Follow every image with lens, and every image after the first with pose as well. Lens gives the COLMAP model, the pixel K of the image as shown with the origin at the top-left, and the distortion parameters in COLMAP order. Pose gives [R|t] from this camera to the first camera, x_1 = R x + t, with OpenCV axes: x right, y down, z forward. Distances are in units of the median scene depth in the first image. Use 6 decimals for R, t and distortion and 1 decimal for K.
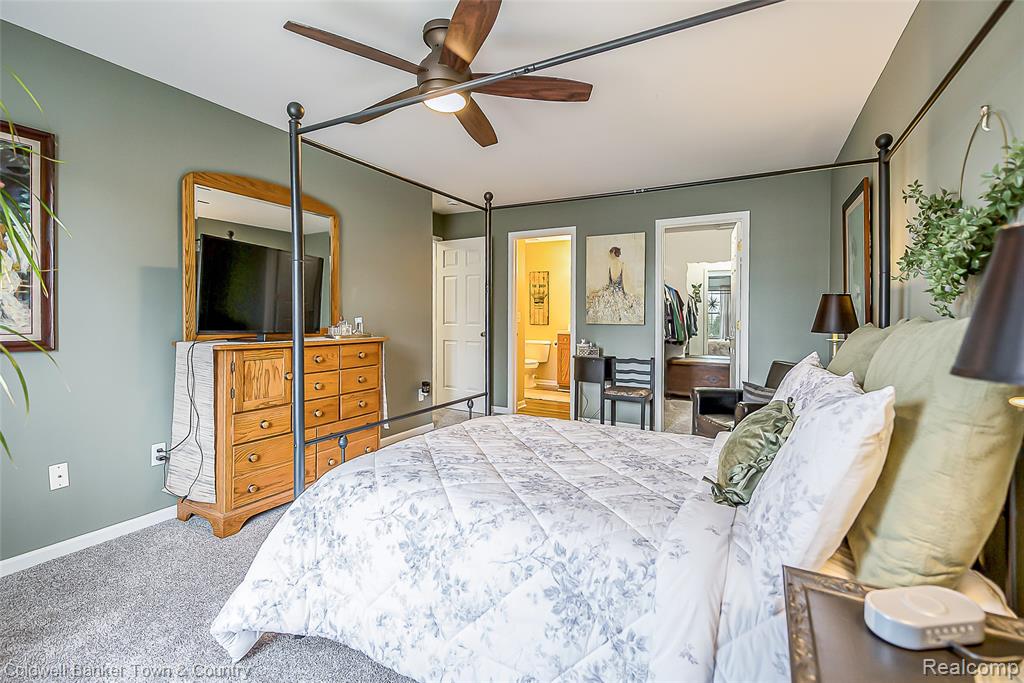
lens RADIAL K [[443.2, 0, 521.2], [0, 443.2, 324.8], [0, 0, 1]] dist [-0.016239, 0.001553]
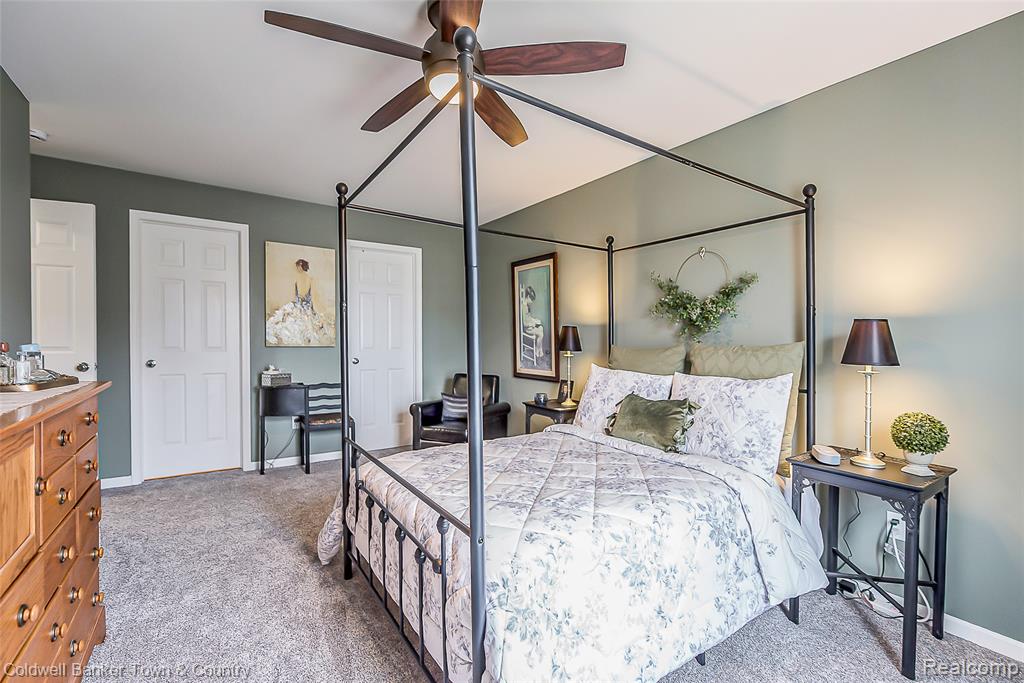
lens RADIAL K [[443.2, 0, 509.5], [0, 443.2, 338.4], [0, 0, 1]] dist [-0.016239, 0.001553]
pose [[0.479648, -0.005914, 0.877441, -0.990077], [0.011981, 0.999928, 0.000190, -0.033908], [-0.877379, 0.010421, 0.479685, 0.571174]]
